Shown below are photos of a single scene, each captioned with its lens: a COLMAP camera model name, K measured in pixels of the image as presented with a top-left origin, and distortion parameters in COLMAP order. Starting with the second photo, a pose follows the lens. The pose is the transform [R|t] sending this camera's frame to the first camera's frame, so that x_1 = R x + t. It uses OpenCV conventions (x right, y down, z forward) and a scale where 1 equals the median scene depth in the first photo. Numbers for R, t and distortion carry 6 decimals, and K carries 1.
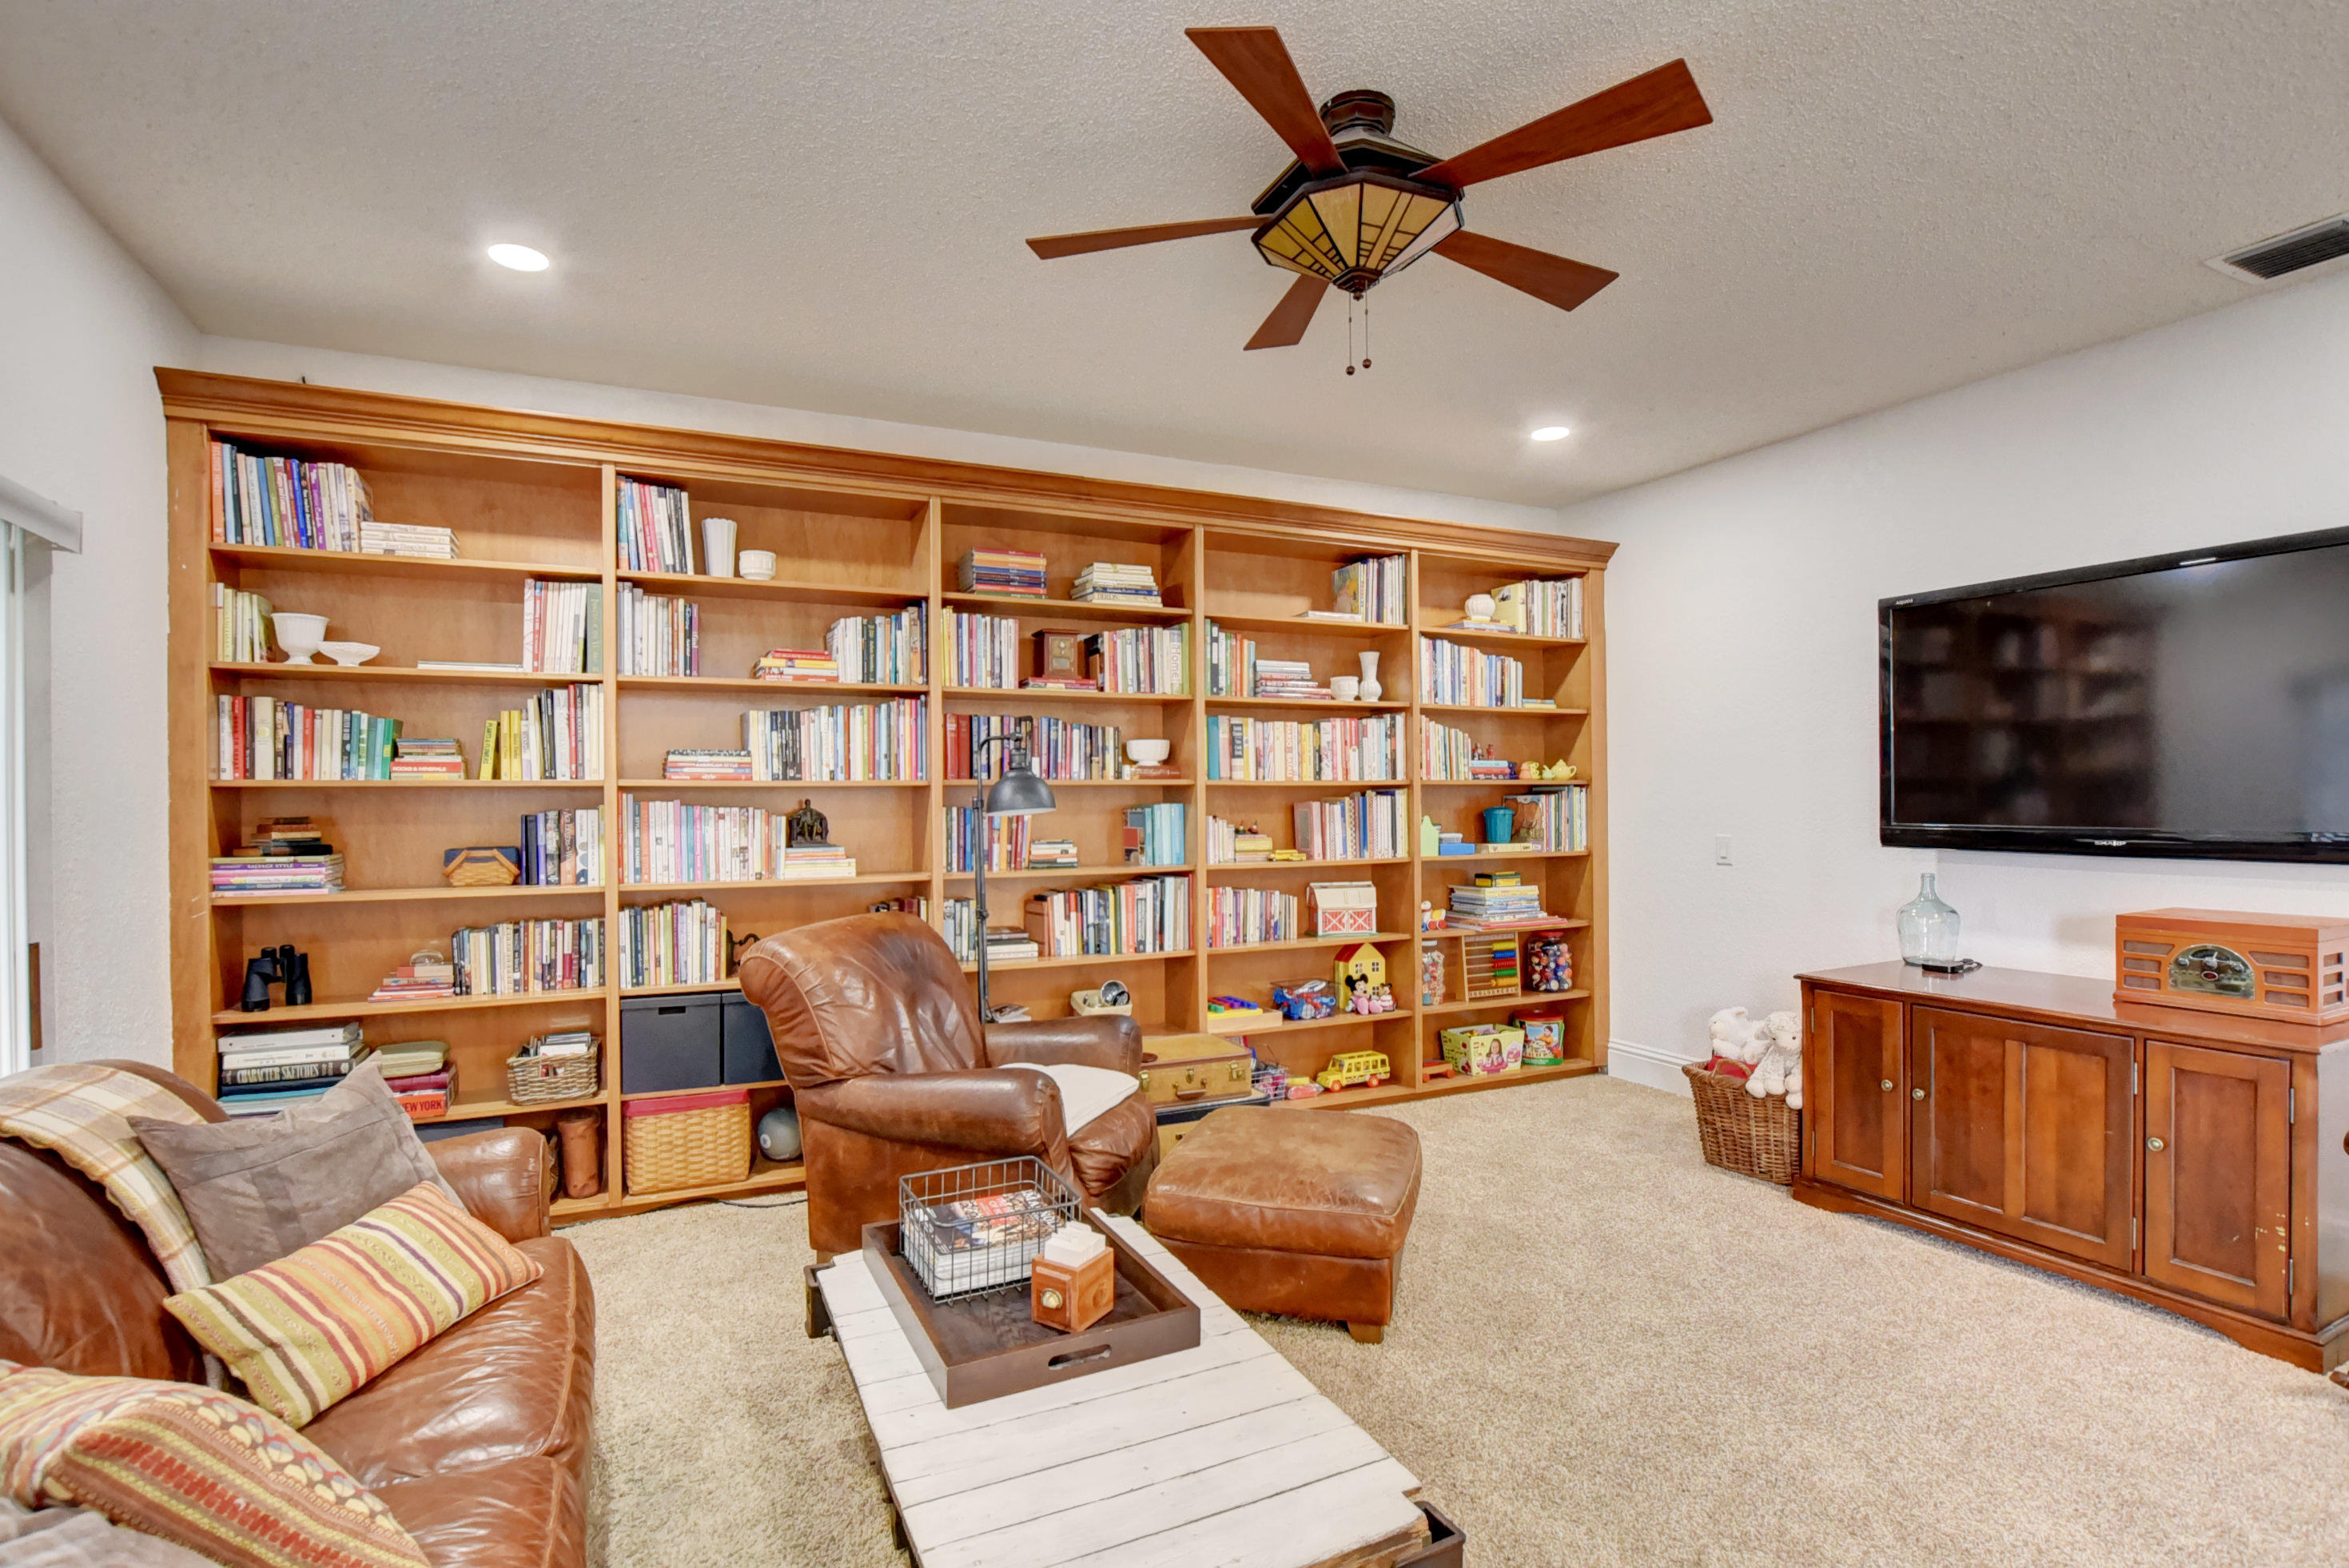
lens RADIAL K [[1139.1, 0, 1174.7], [0, 1139.1, 798.7], [0, 0, 1]] dist [-0.019067, -0.000298]
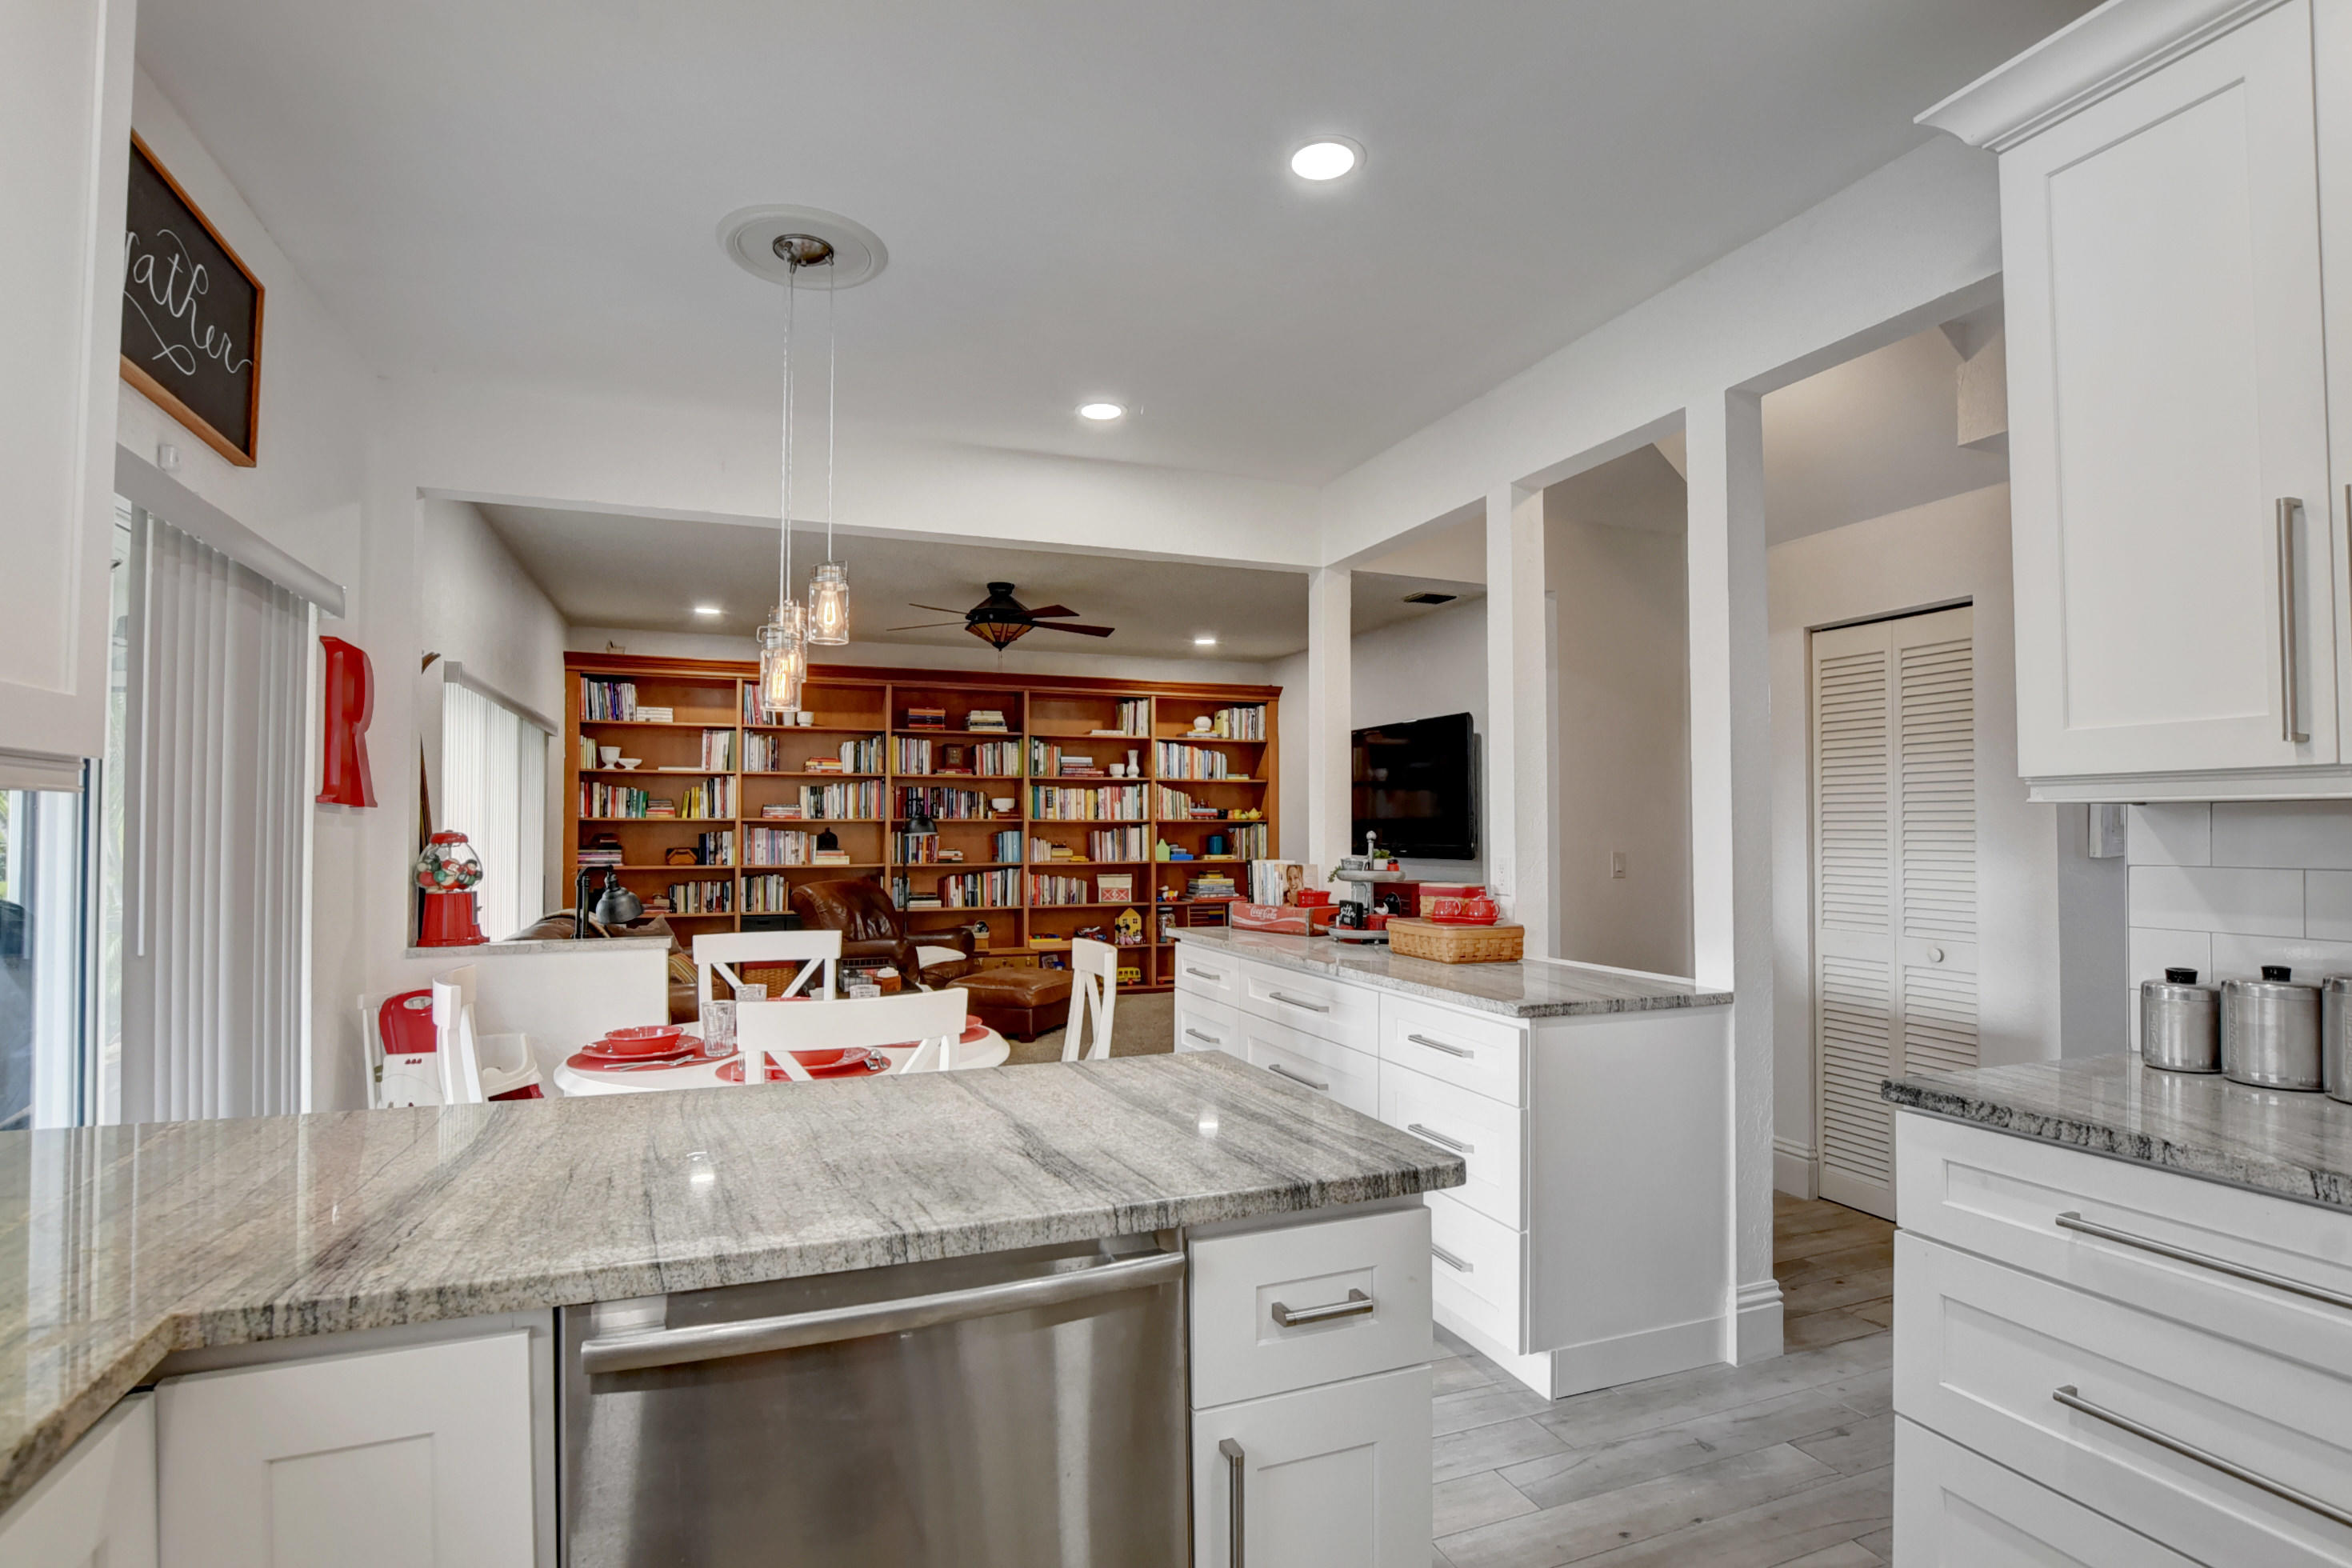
lens RADIAL K [[1140.6, 0, 1180.4], [0, 1140.6, 799.2], [0, 0, 1]] dist [-0.019067, -0.000298]
pose [[0.997134, 0.003674, -0.075566, 0.480148], [-0.005862, 0.999570, -0.028742, 0.004835], [0.075428, 0.029103, 0.996726, -1.038939]]
